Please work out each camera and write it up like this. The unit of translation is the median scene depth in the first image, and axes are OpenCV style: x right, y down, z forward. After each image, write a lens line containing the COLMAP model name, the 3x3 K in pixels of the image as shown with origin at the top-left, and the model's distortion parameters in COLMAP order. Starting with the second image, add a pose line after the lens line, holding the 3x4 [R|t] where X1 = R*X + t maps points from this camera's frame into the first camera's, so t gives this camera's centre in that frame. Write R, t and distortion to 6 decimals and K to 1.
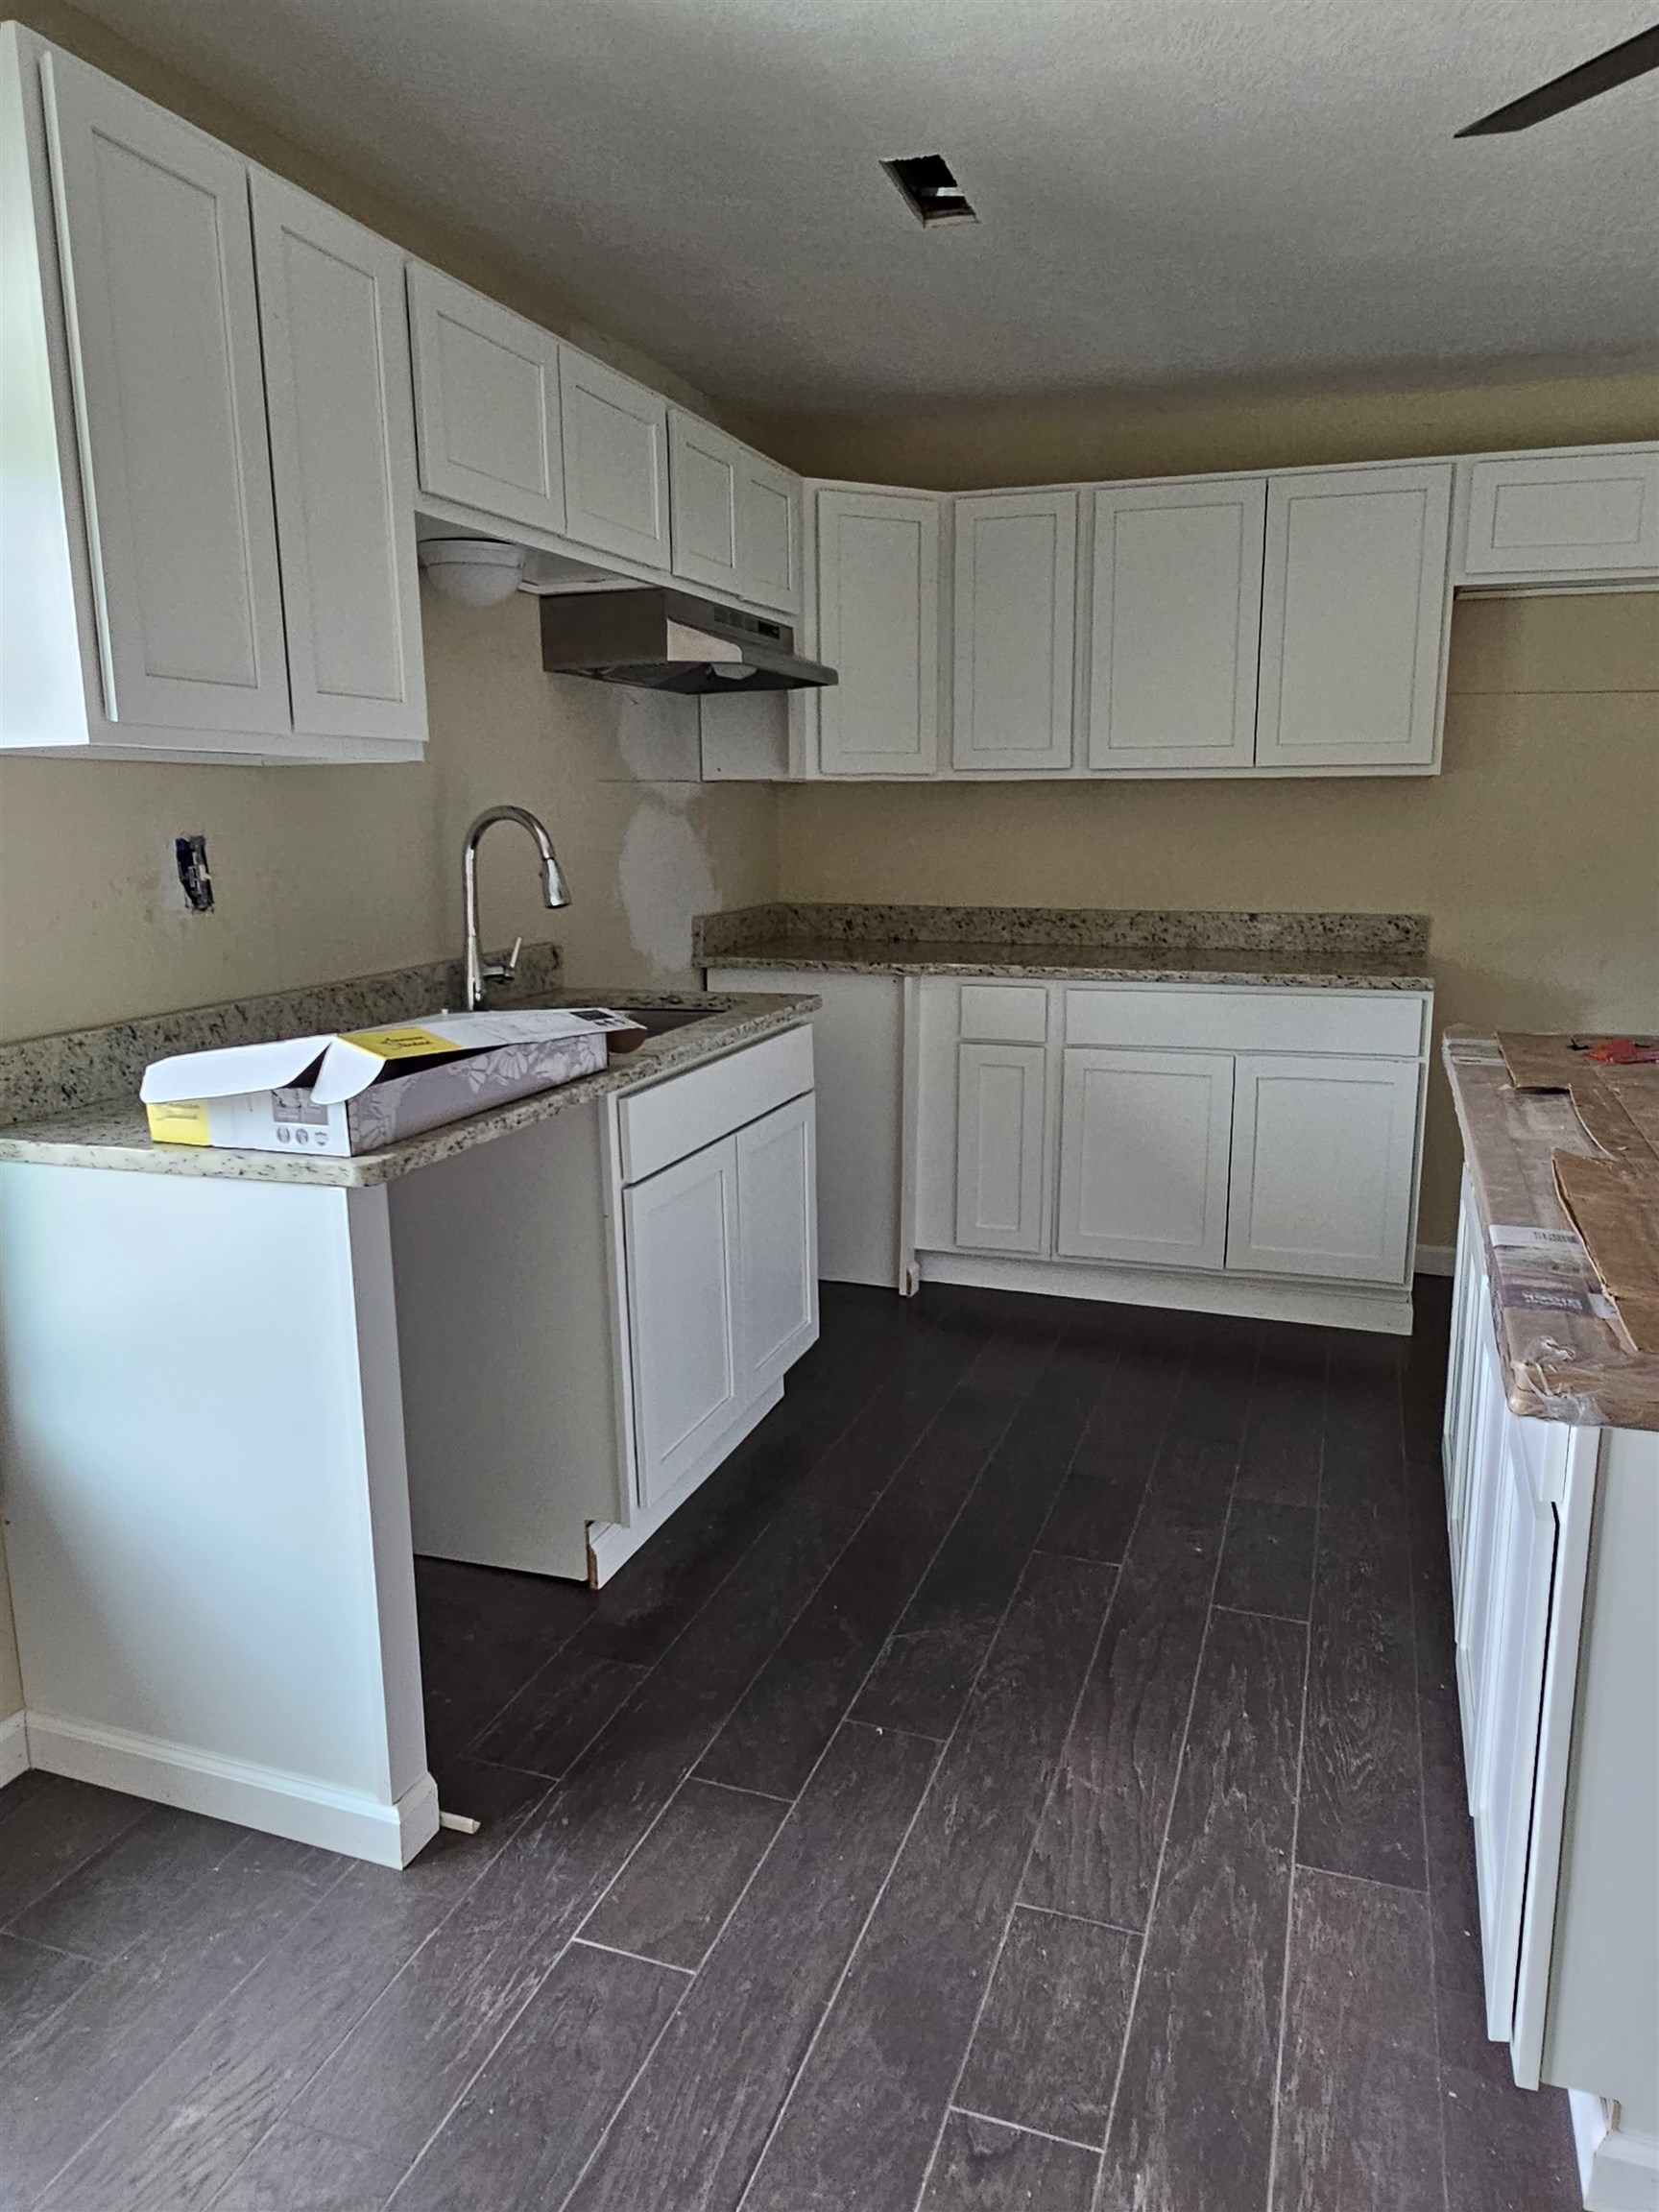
lens RADIAL K [[1486.2, 0, 829.5], [0, 1486.2, 1106.0], [0, 0, 1]] dist [-0.002479, -0.000986]
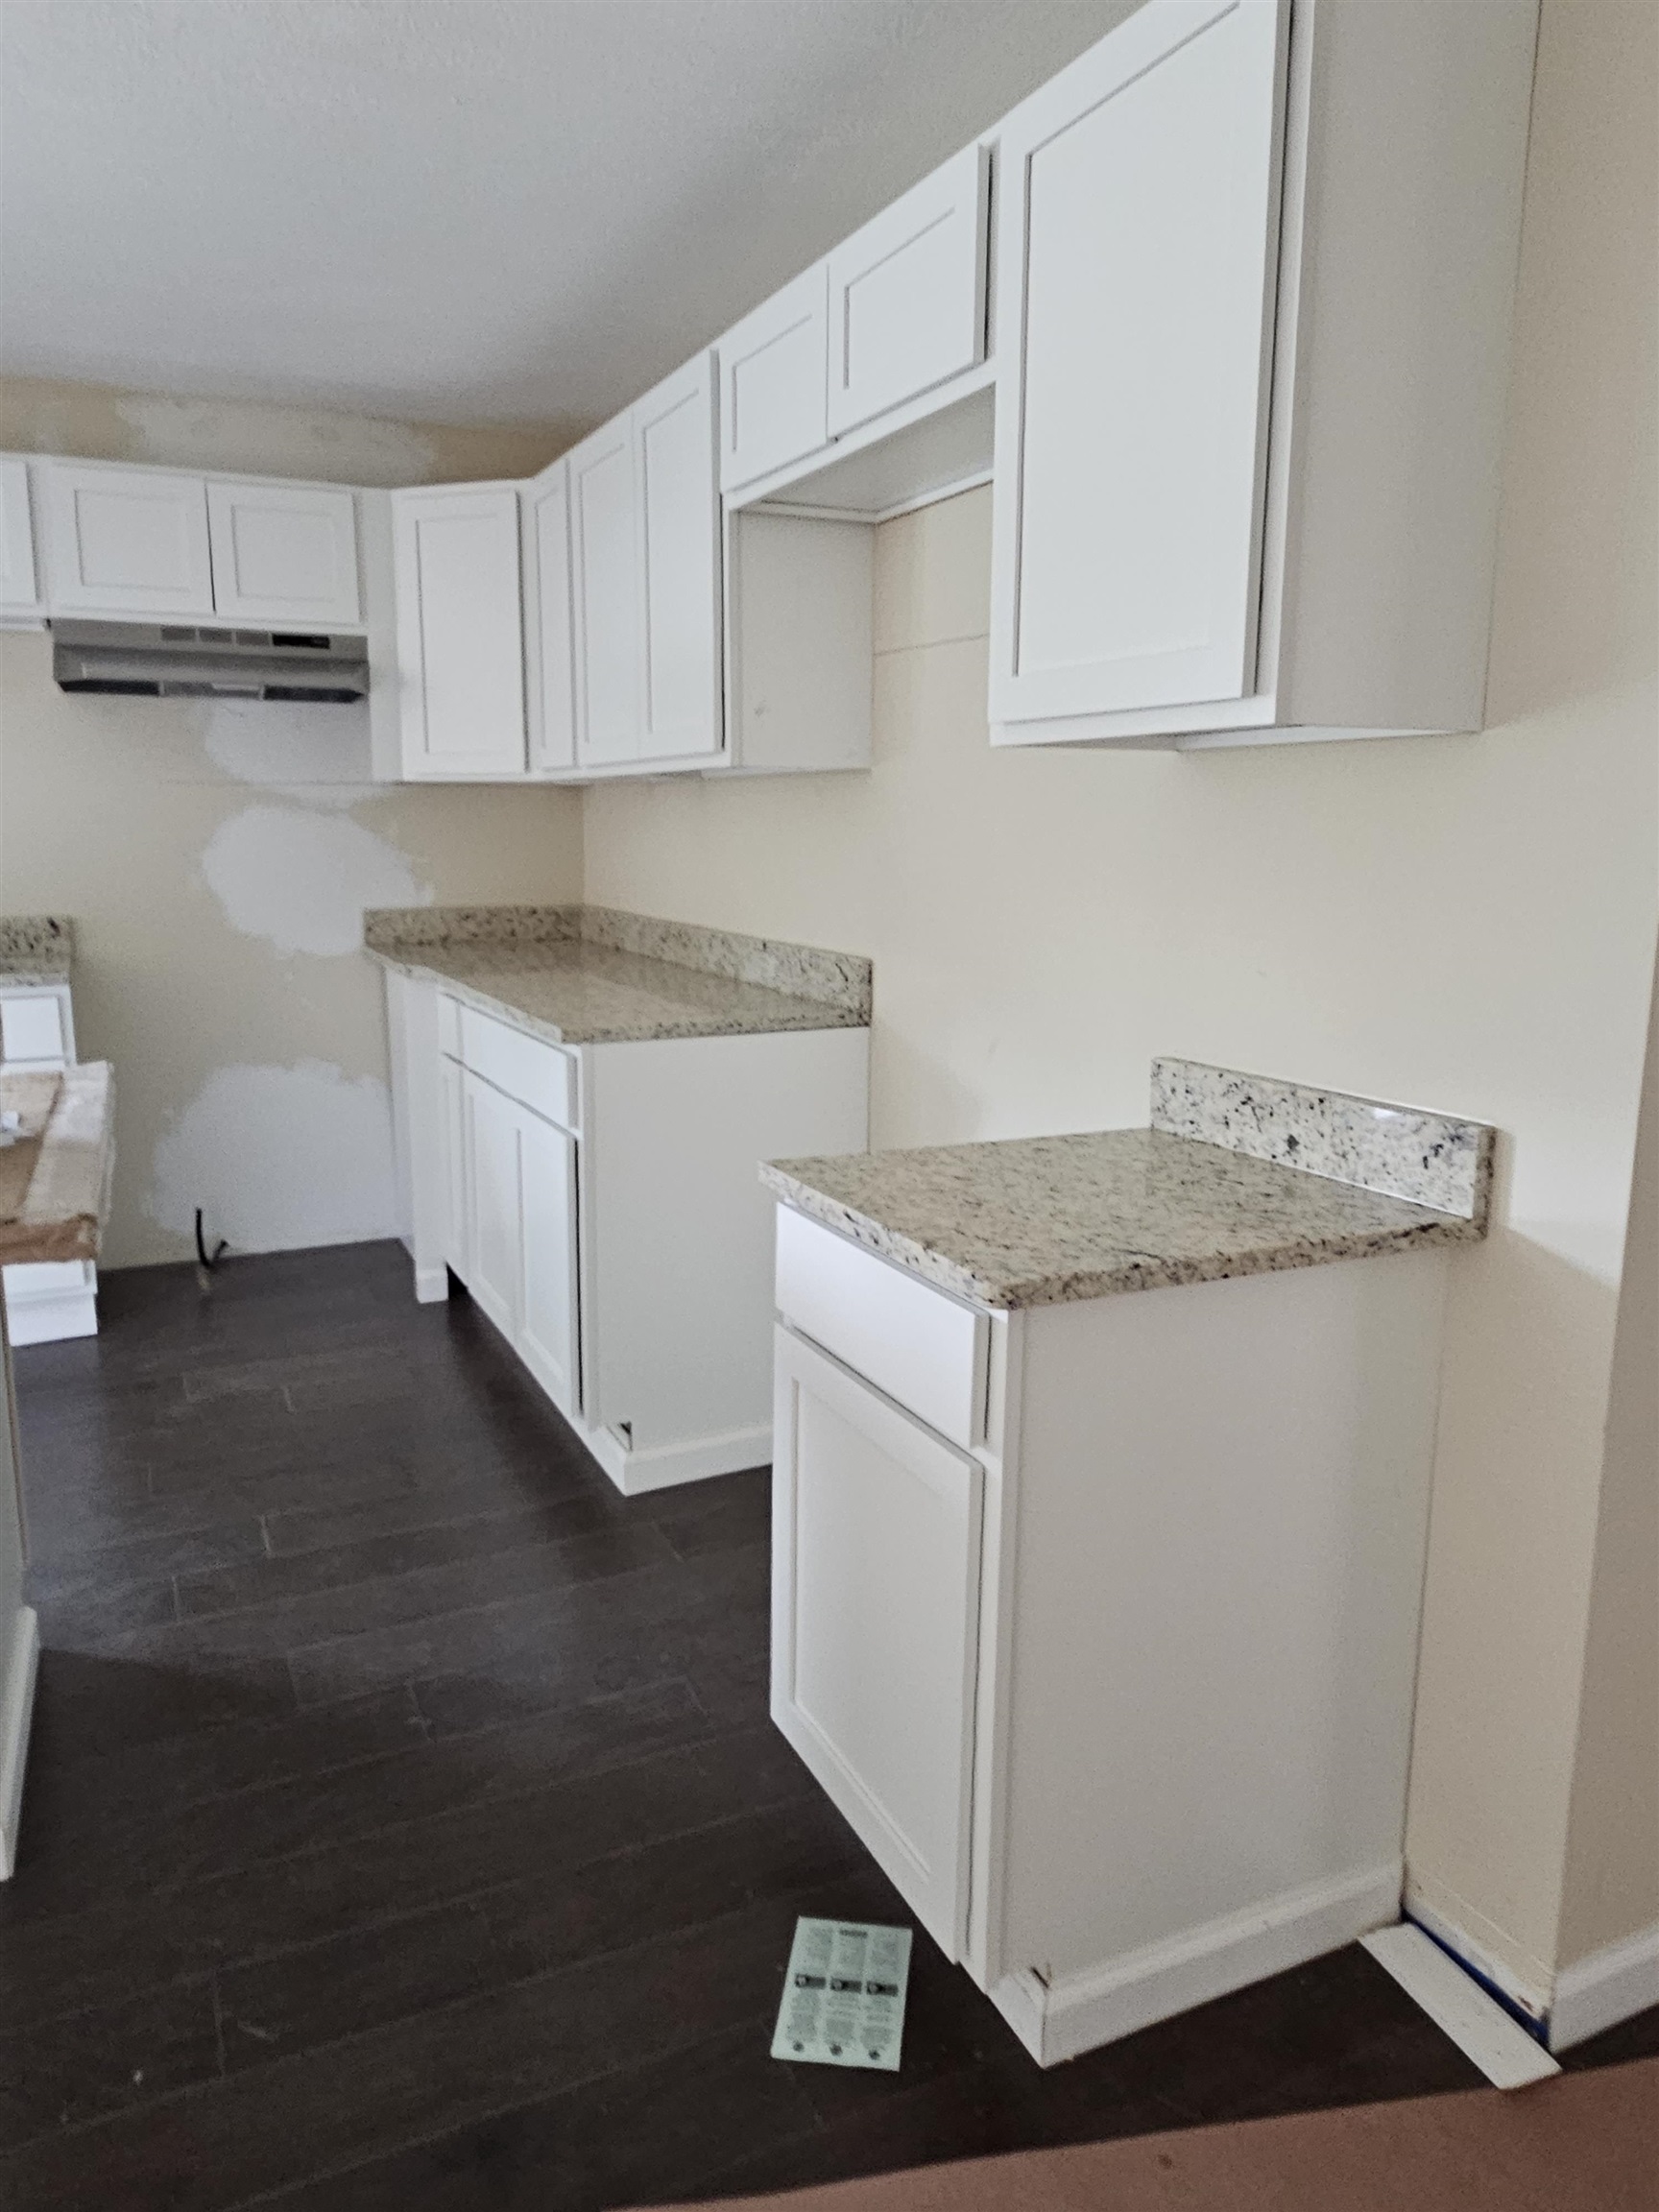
lens RADIAL K [[1486.2, 0, 829.5], [0, 1486.2, 1106.0], [0, 0, 1]] dist [-0.002479, -0.000986]
pose [[0.702842, 0.146934, -0.696006, 0.950885], [-0.146260, 0.987379, 0.060749, -0.102021], [0.696148, 0.059101, 0.715462, 0.477506]]
